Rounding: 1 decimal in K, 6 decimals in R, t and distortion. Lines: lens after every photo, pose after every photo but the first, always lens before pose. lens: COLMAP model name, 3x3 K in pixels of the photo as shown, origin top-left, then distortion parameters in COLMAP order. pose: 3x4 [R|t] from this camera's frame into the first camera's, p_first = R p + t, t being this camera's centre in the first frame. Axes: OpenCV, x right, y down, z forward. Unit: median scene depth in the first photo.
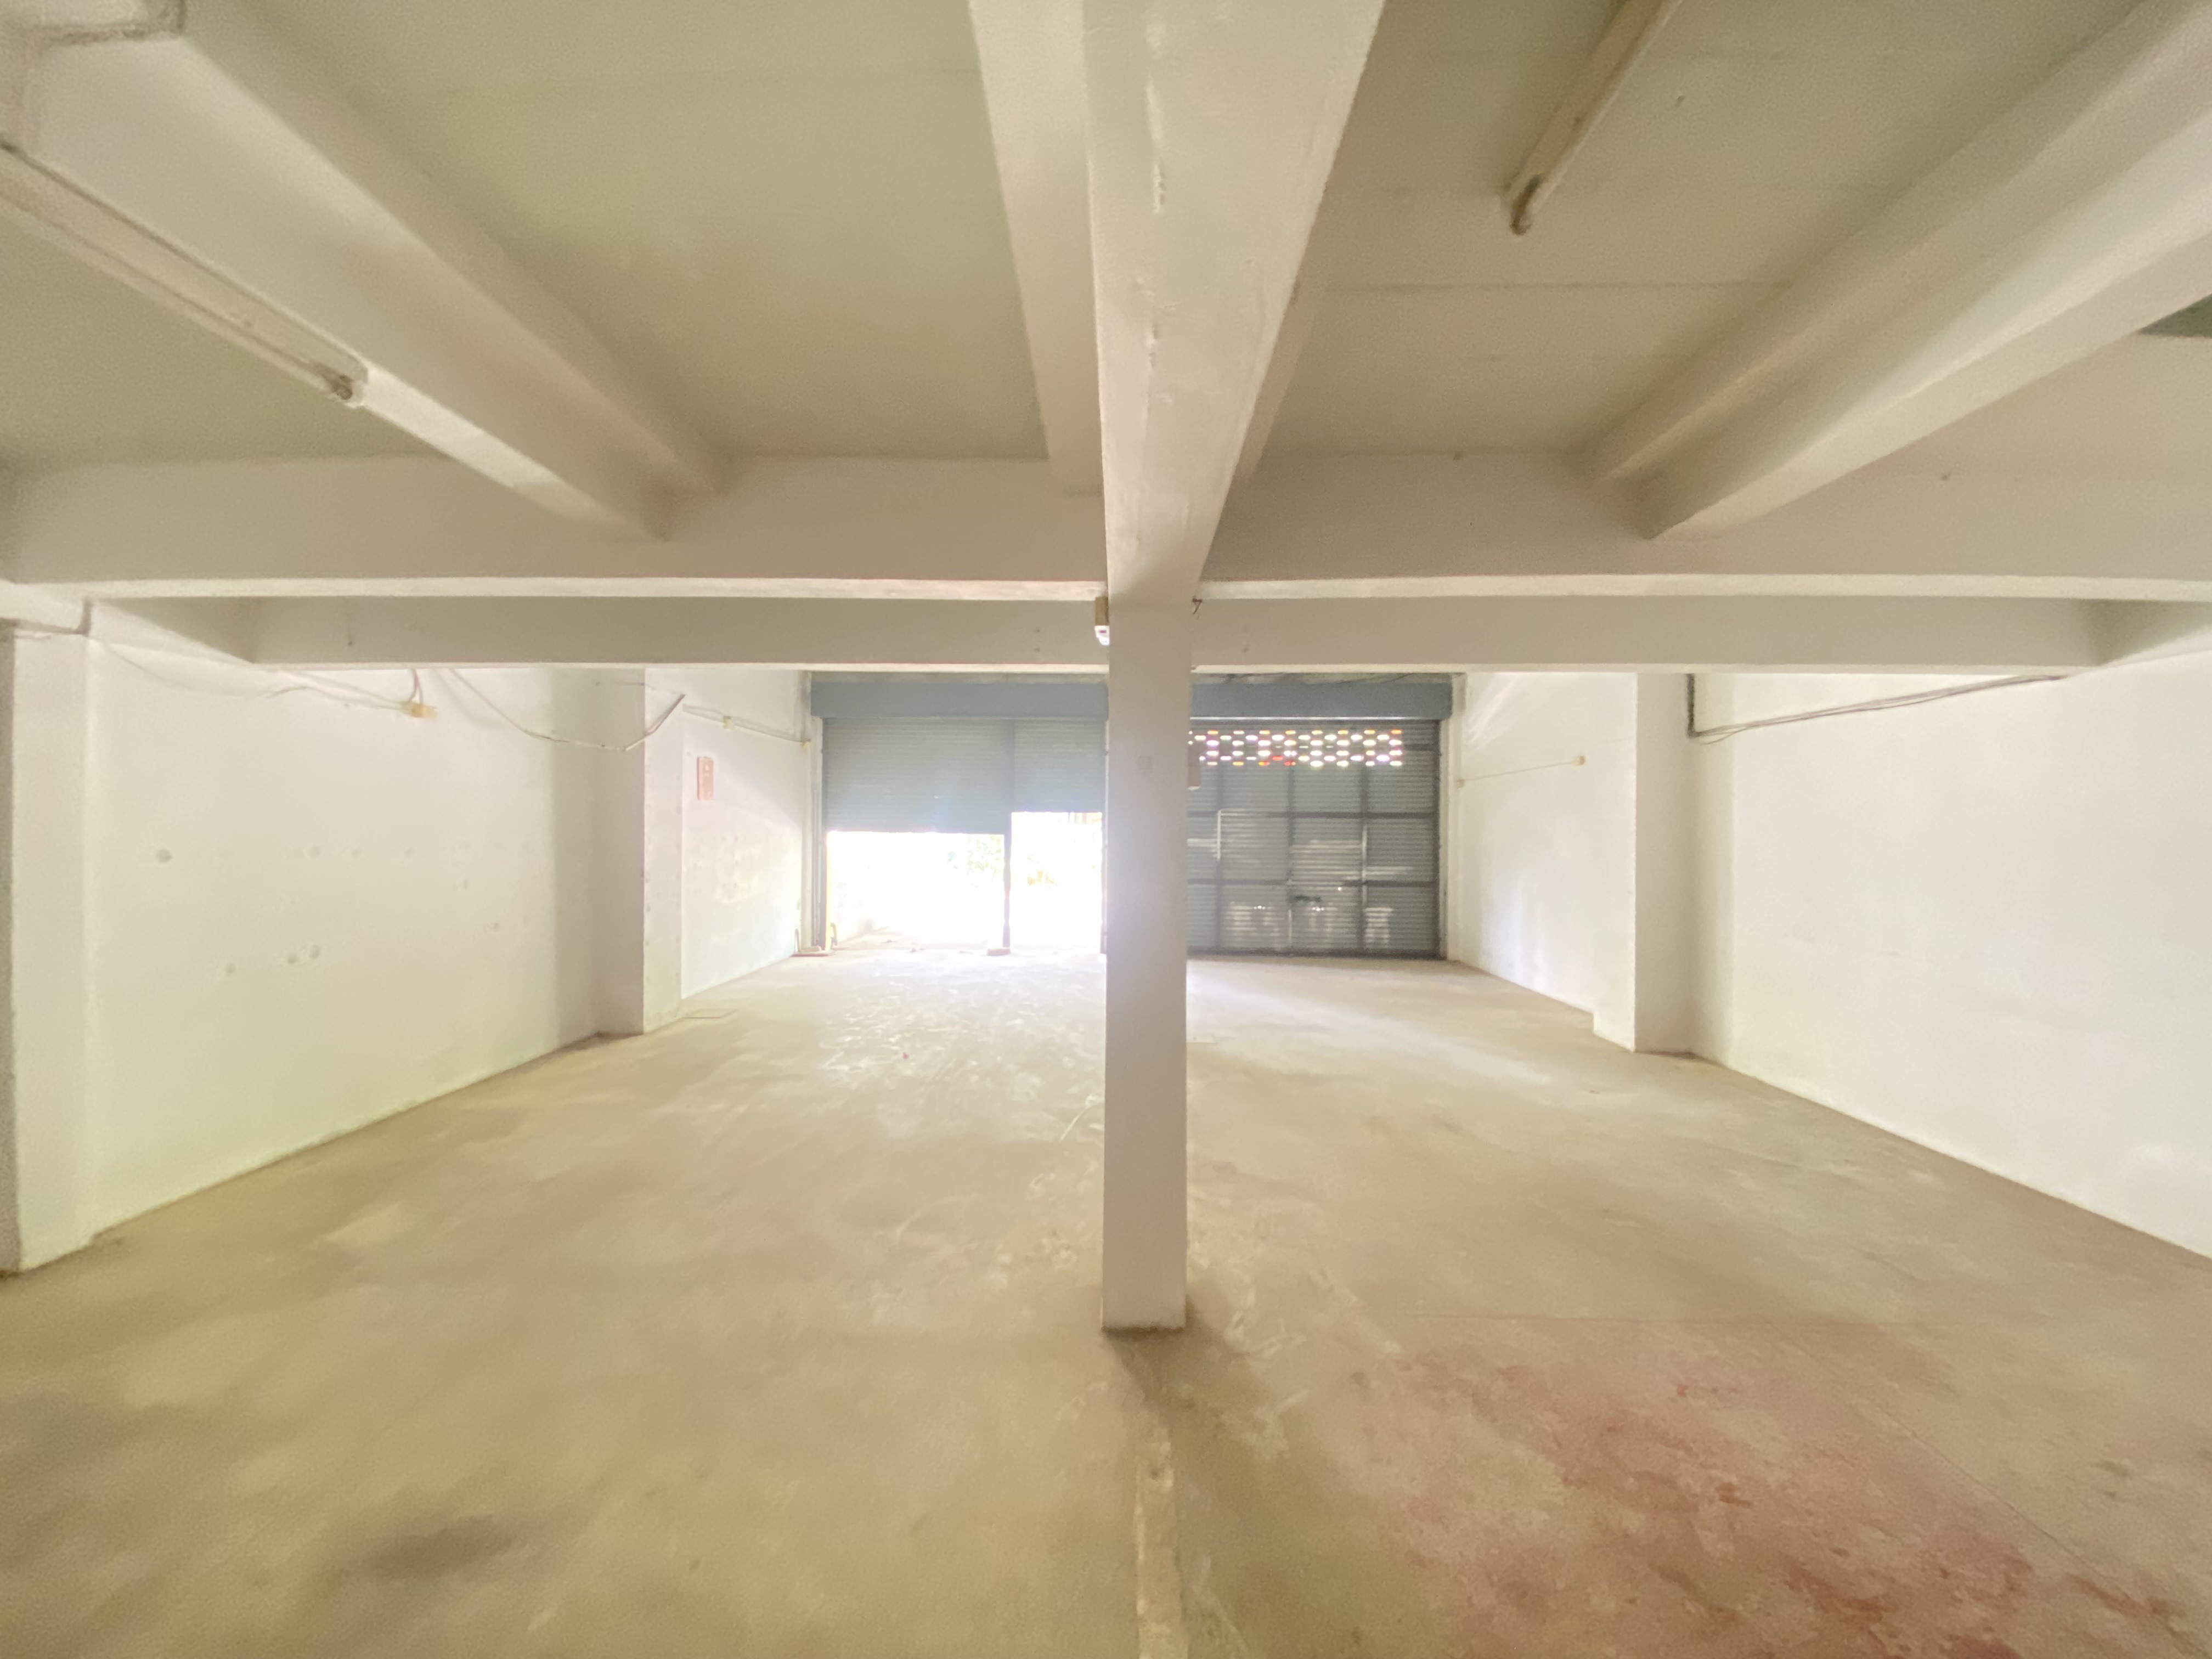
lens RADIAL K [[892.9, 0, 1106.0], [0, 892.9, 829.5], [0, 0, 1]] dist [0.036311, -0.030913]
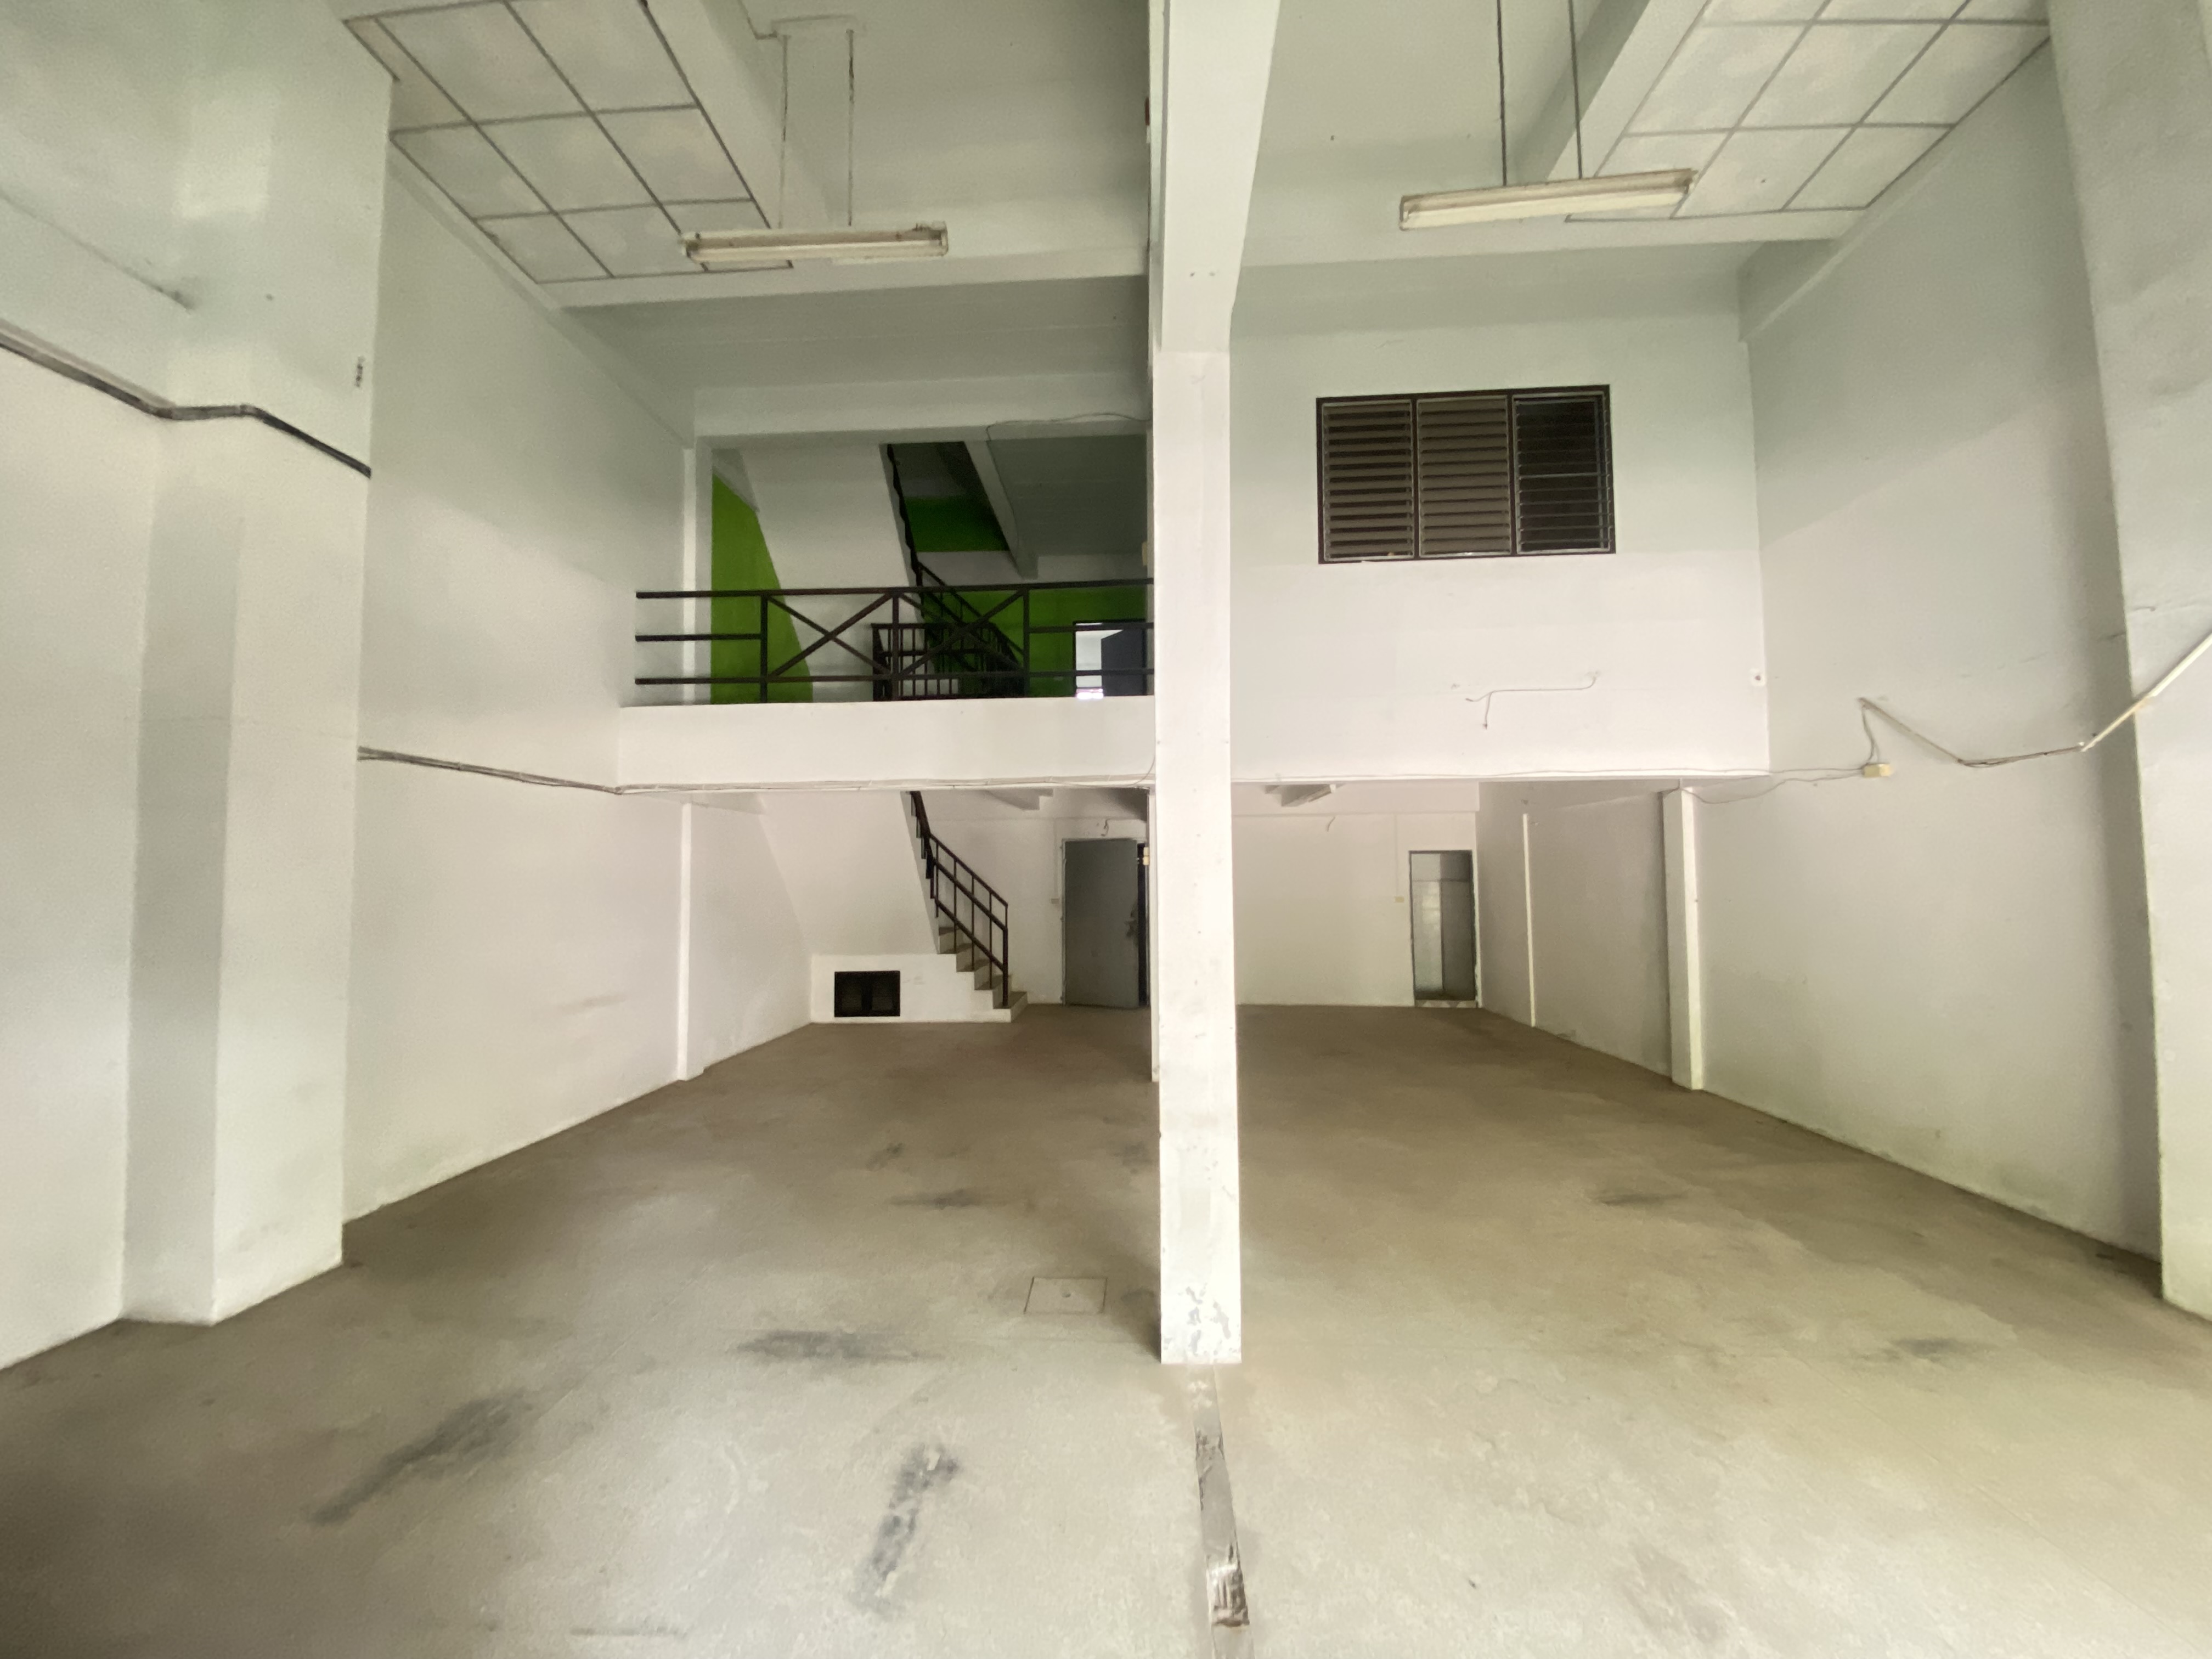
lens RADIAL K [[892.9, 0, 1106.0], [0, 892.9, 829.5], [0, 0, 1]] dist [0.036311, -0.030913]
pose [[-0.999690, 0.000545, 0.024904, 0.125235], [-0.000854, 0.998425, -0.056093, -0.007916], [-0.024895, -0.056097, -0.998115, 2.930037]]
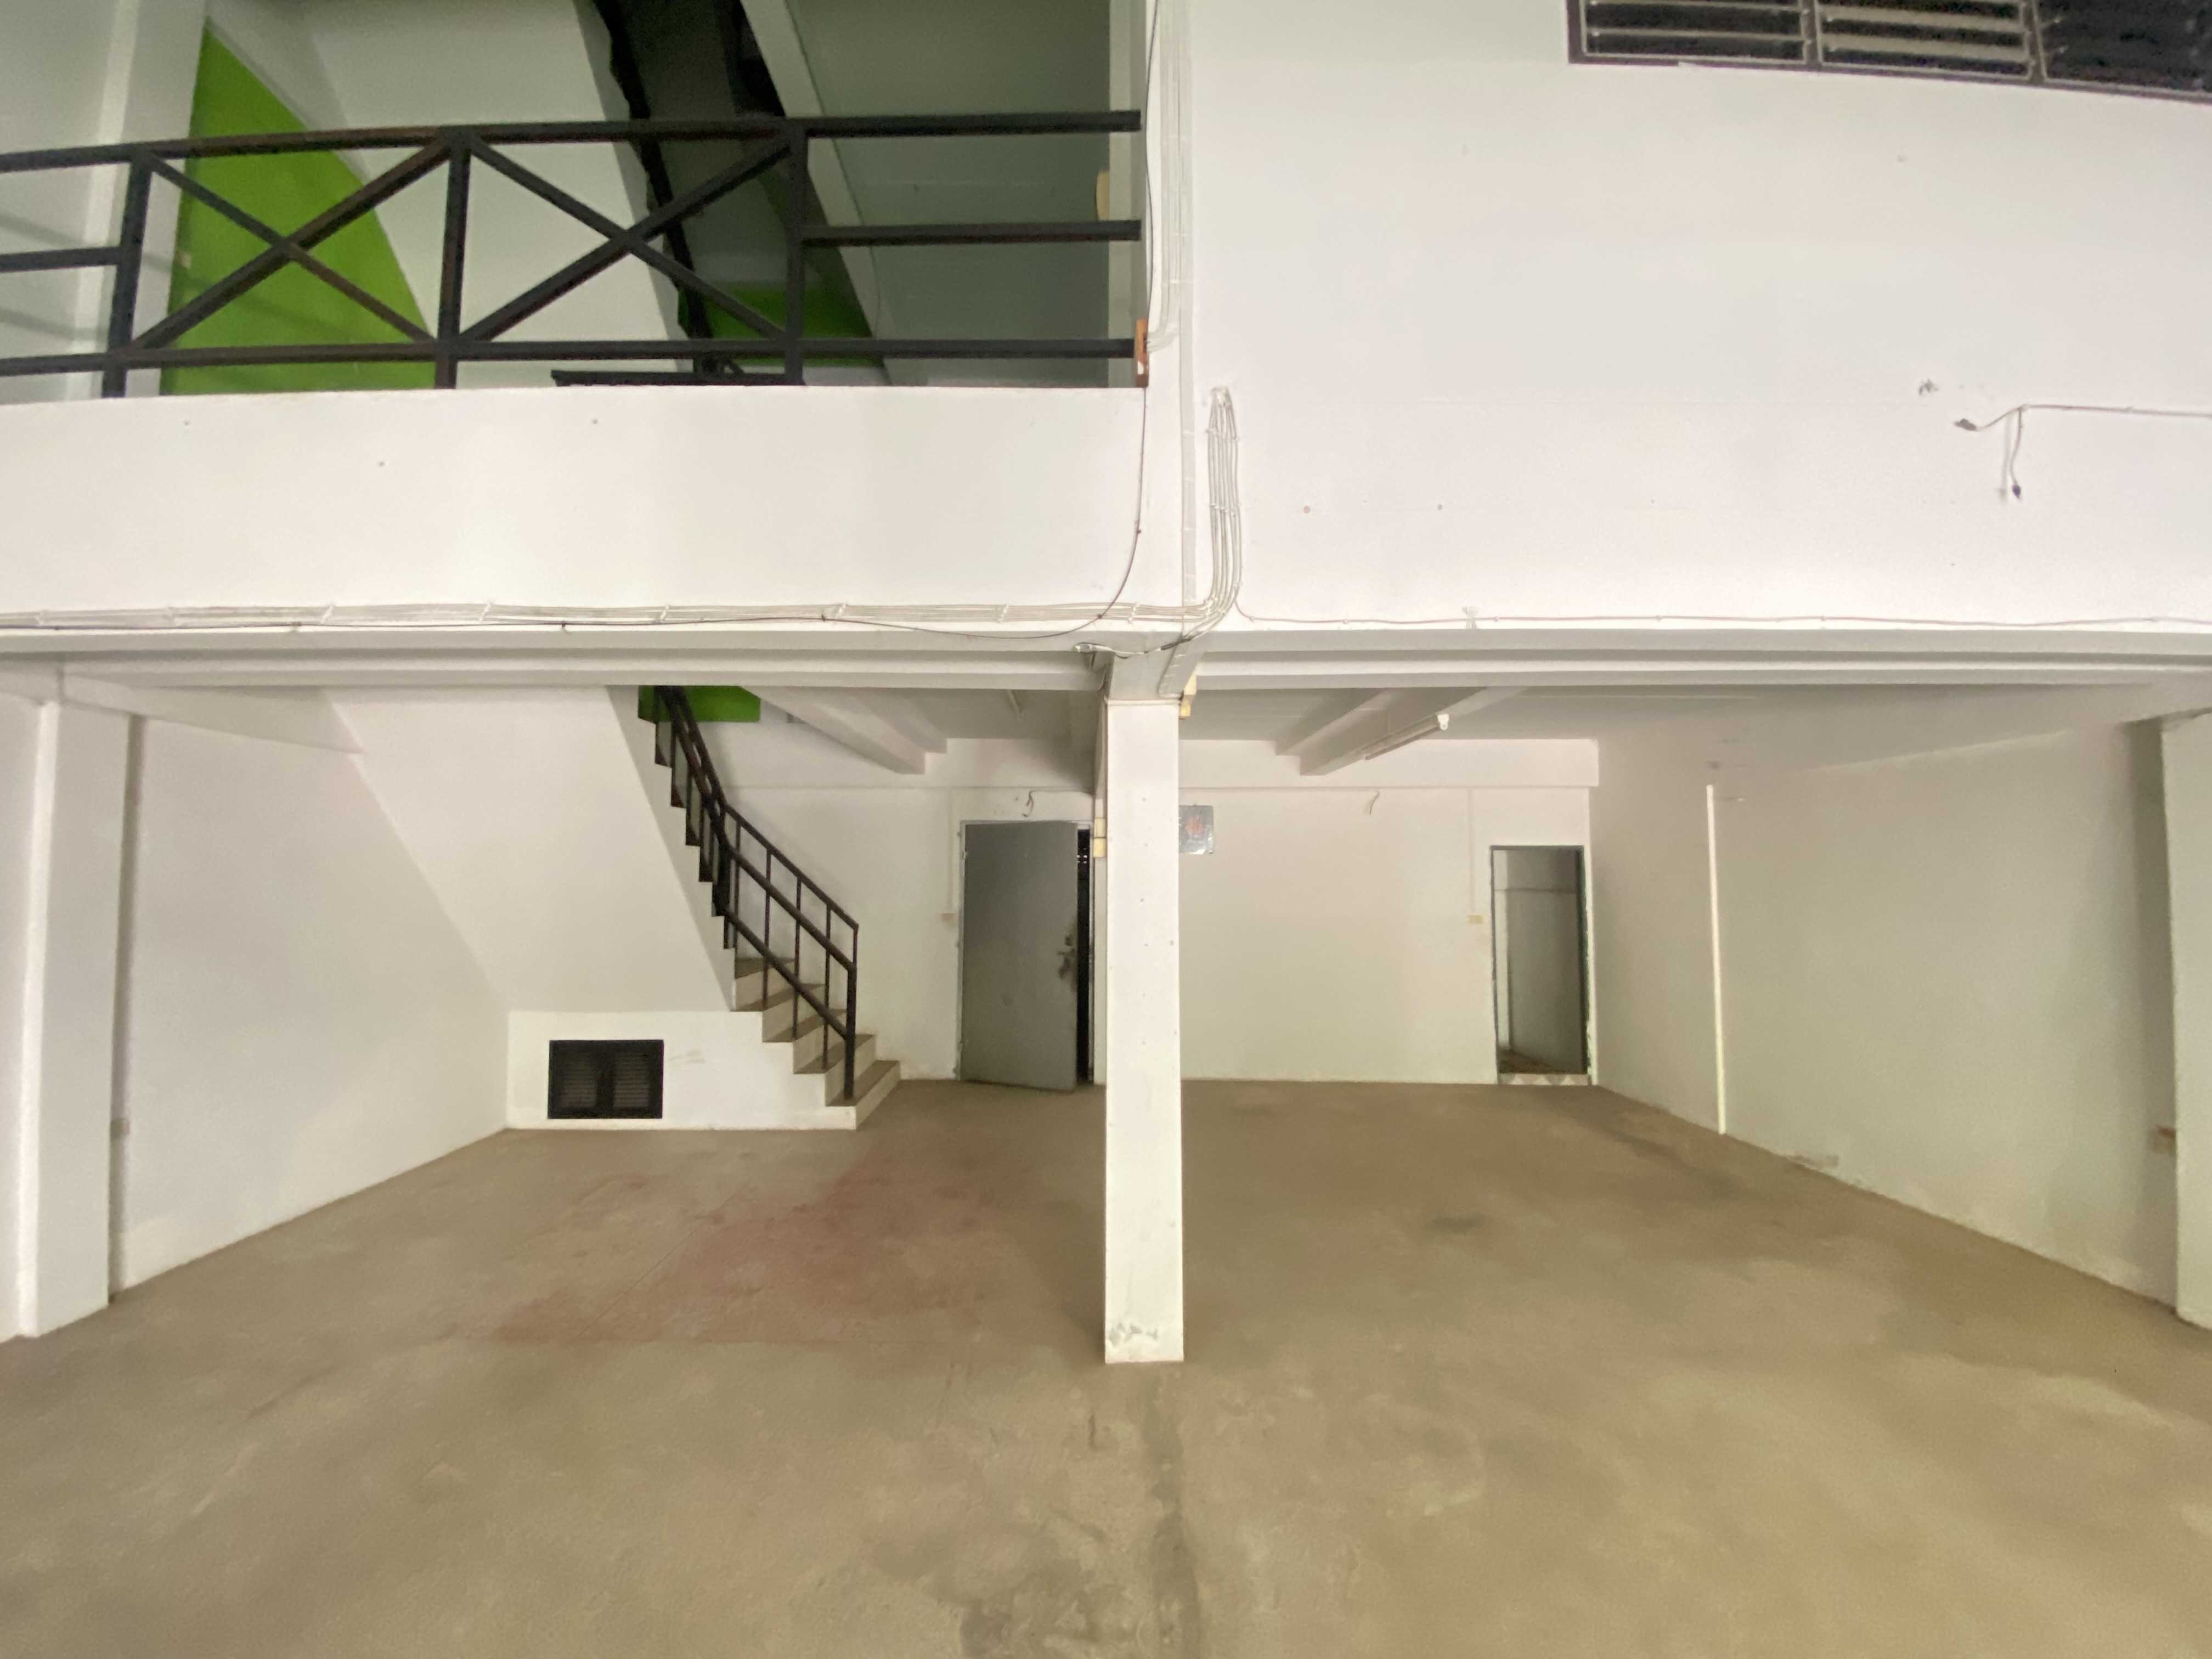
lens RADIAL K [[892.9, 0, 1106.0], [0, 892.9, 829.5], [0, 0, 1]] dist [0.036311, -0.030913]
pose [[-0.999001, -0.012815, -0.042821, 0.114887], [-0.010194, 0.998094, -0.060868, -0.013245], [0.043520, -0.060371, -0.997227, 1.768913]]
